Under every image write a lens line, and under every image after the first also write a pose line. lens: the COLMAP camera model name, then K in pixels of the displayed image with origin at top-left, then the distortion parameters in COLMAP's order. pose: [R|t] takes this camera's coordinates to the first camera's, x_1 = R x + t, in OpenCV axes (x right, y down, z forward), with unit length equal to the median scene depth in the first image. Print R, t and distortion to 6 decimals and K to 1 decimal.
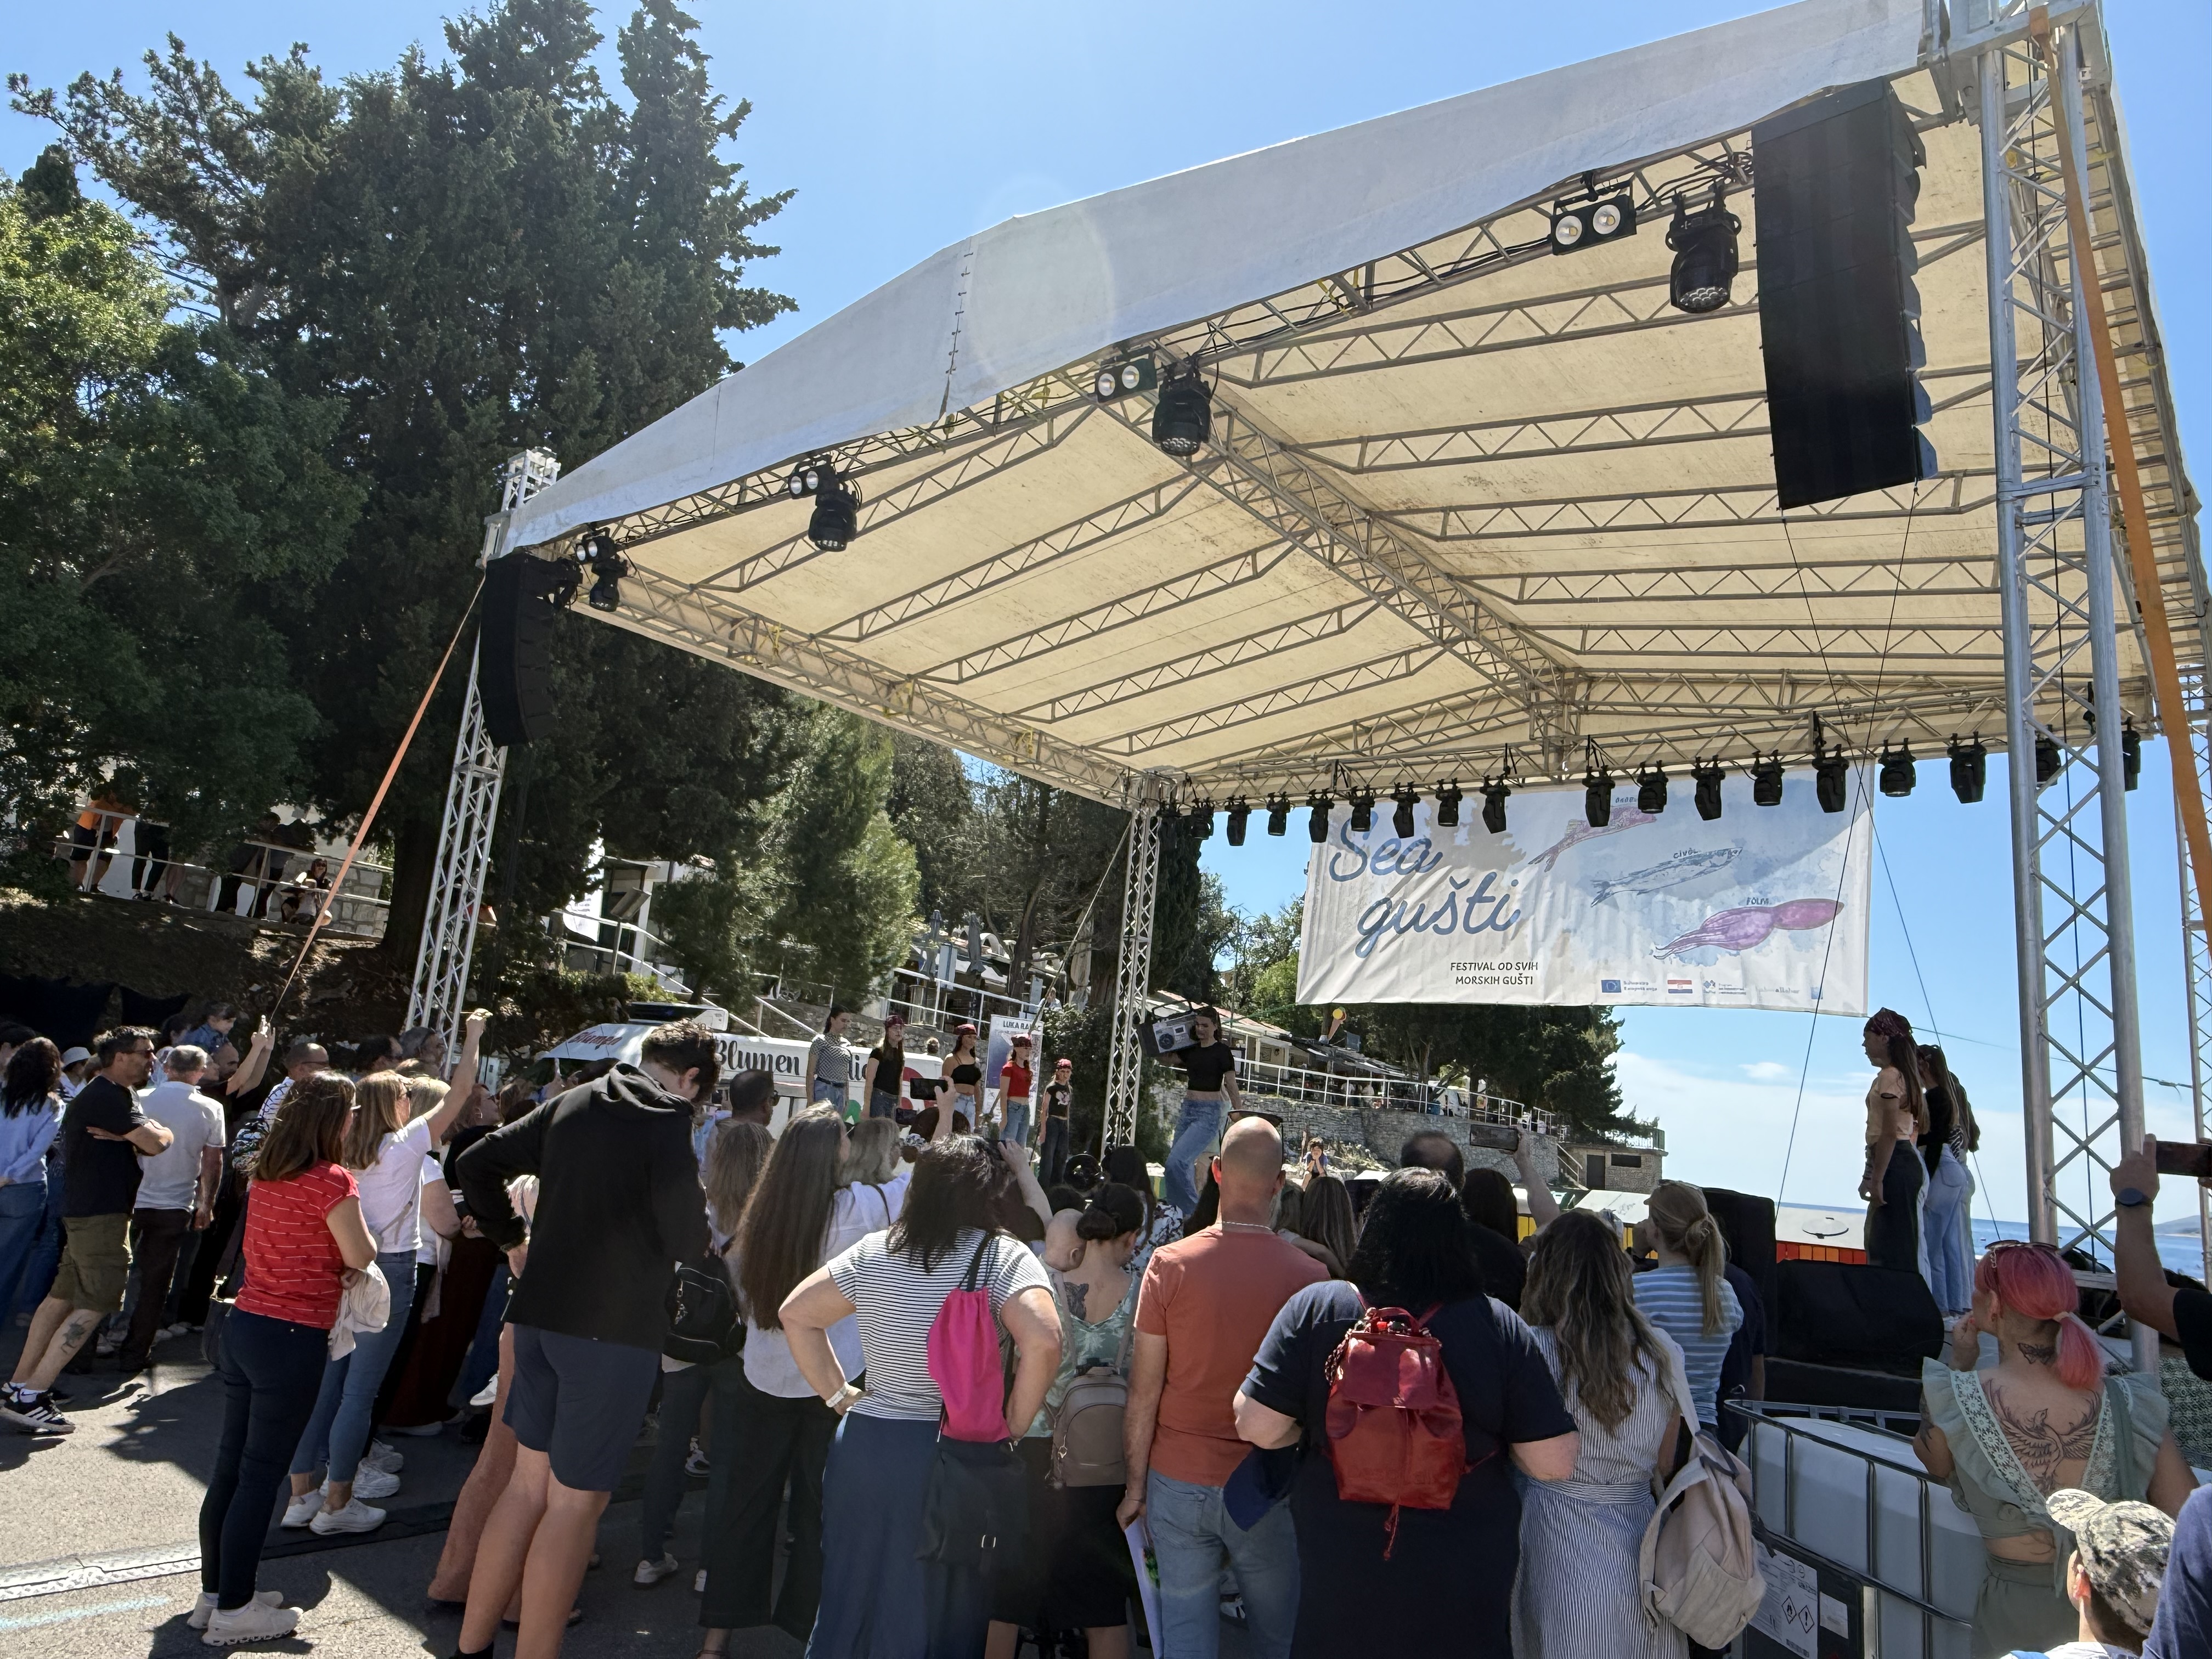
lens RADIAL K [[1449.7, 0, 1106.0], [0, 1449.7, 829.5], [0, 0, 1]] dist [0.038094, -0.000891]
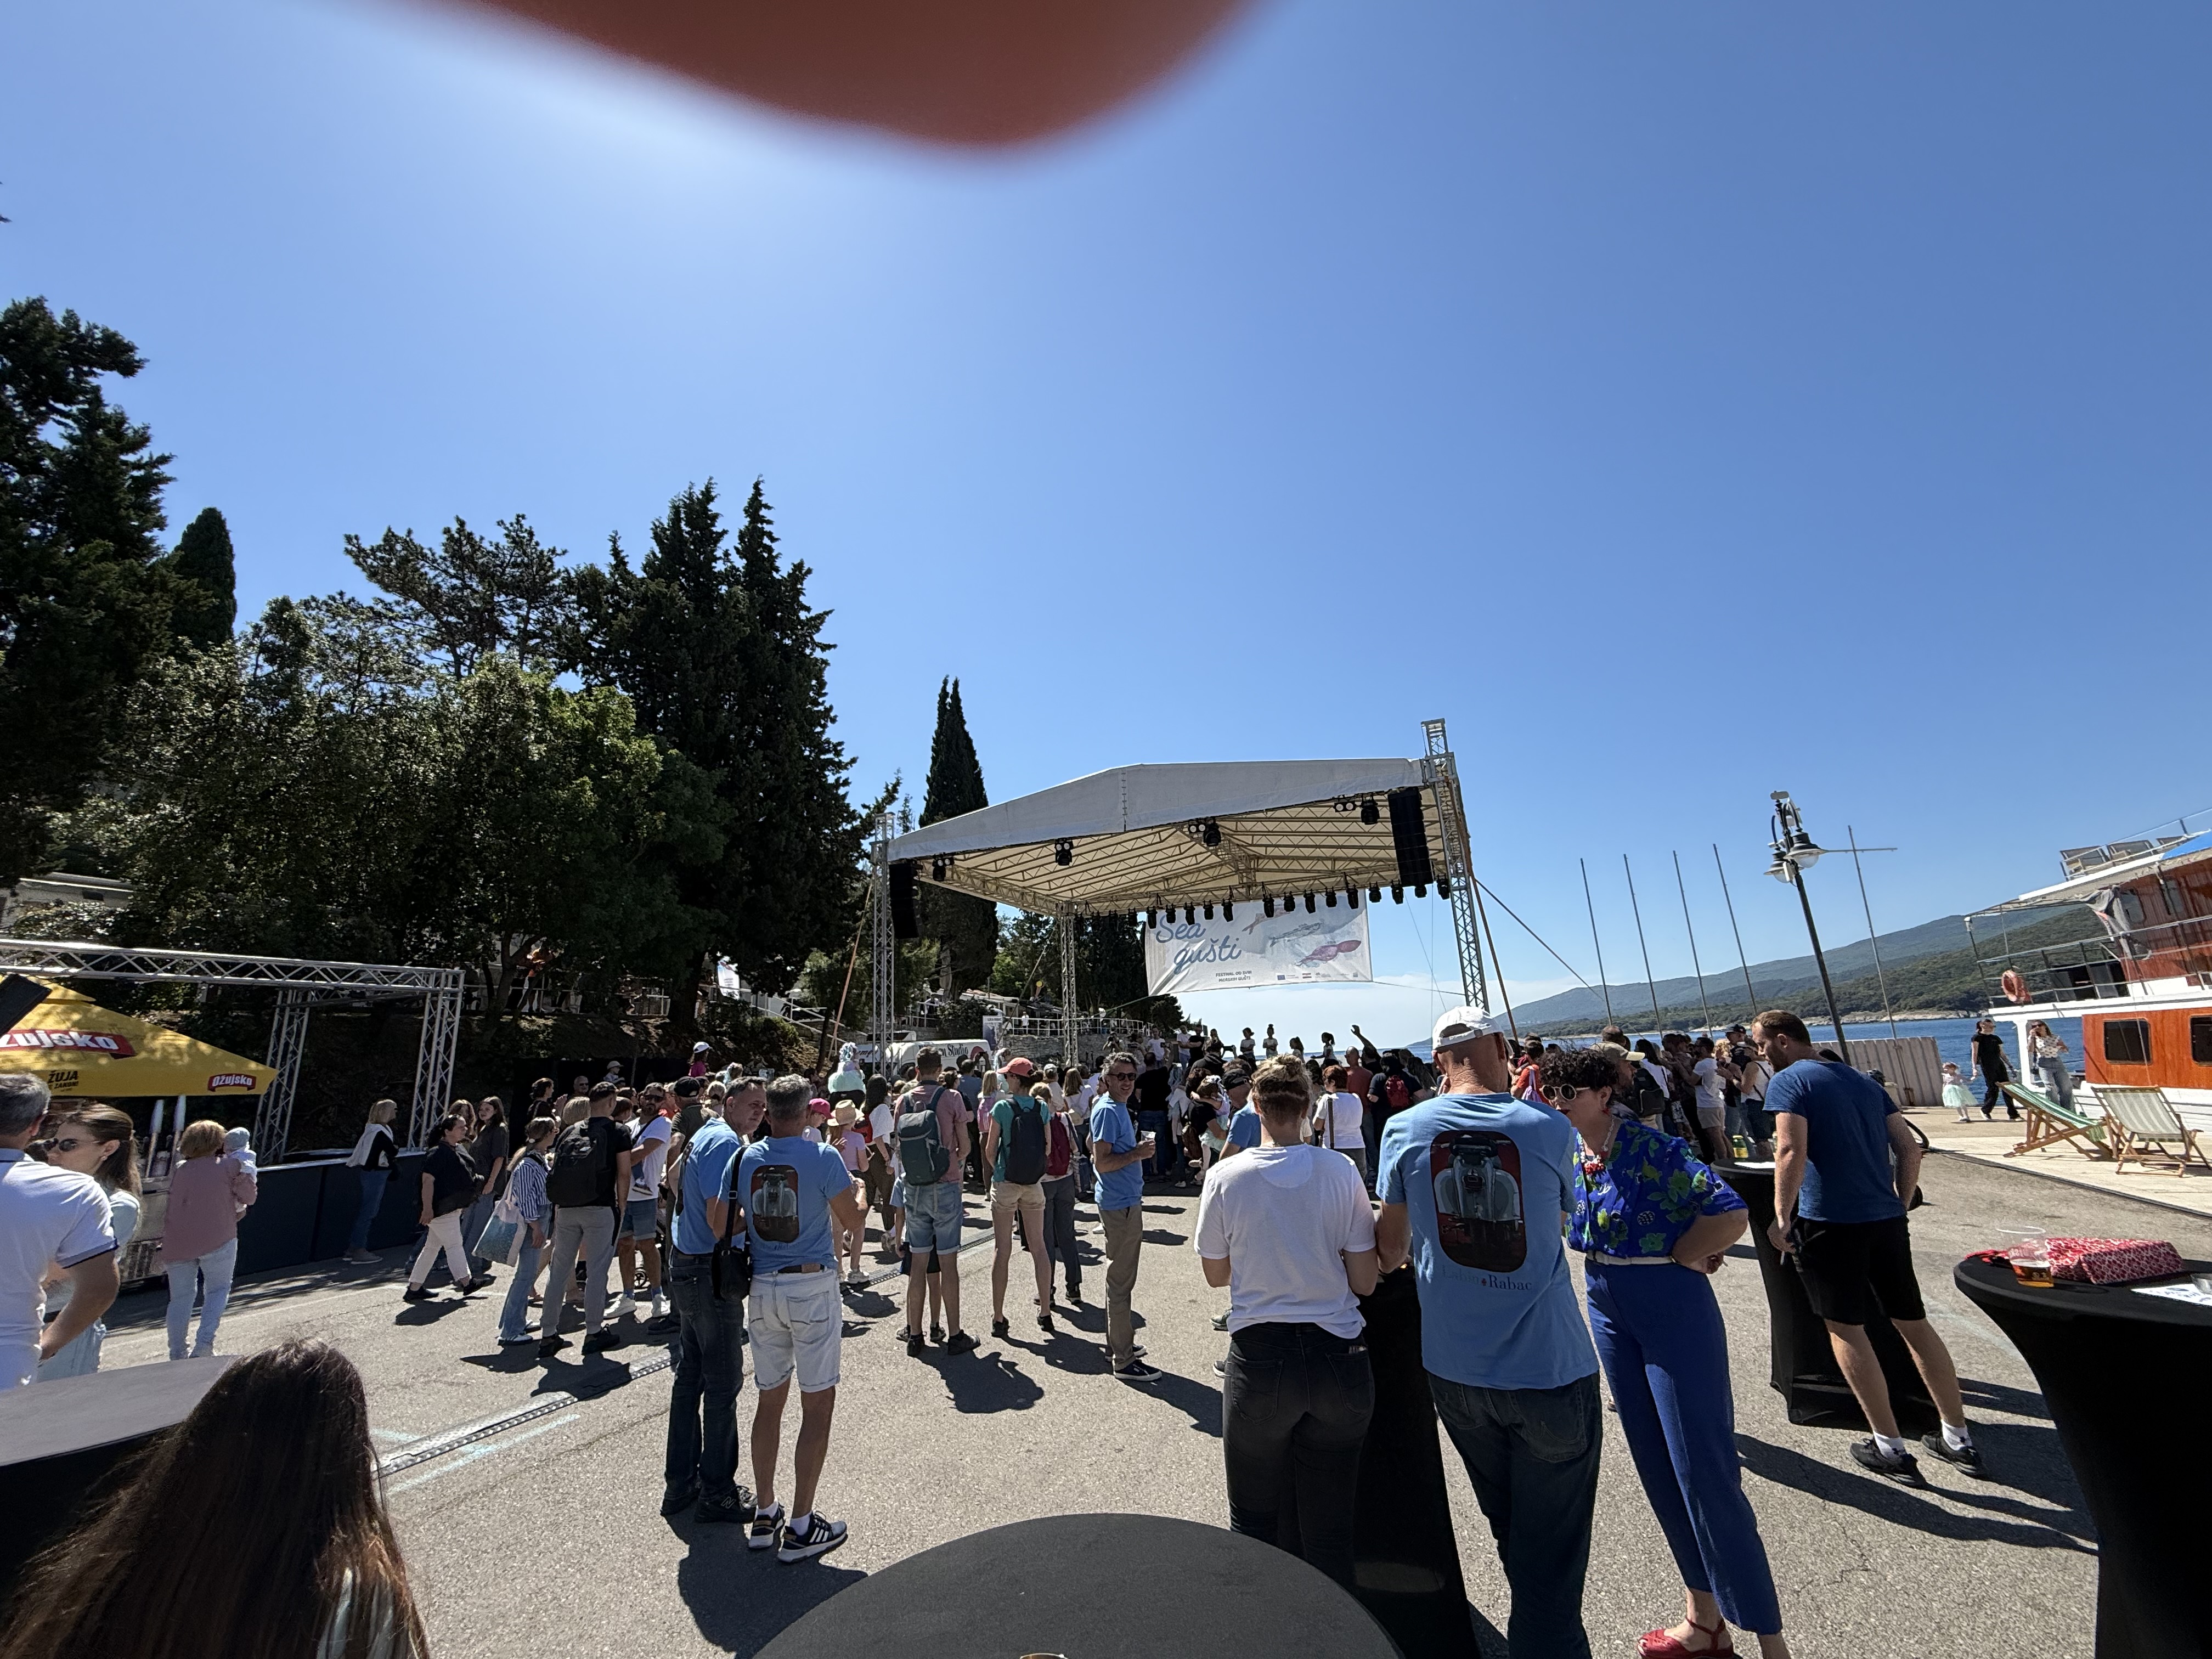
lens RADIAL K [[885.9, 0, 1132.9], [0, 885.9, 828.1], [0, 0, 1]] dist [-0.026922, 0.000110]
pose [[0.951082, -0.058186, 0.303411, -0.394902], [0.071681, 0.996864, -0.033521, -0.134898], [-0.300509, 0.053630, 0.952270, -0.472602]]
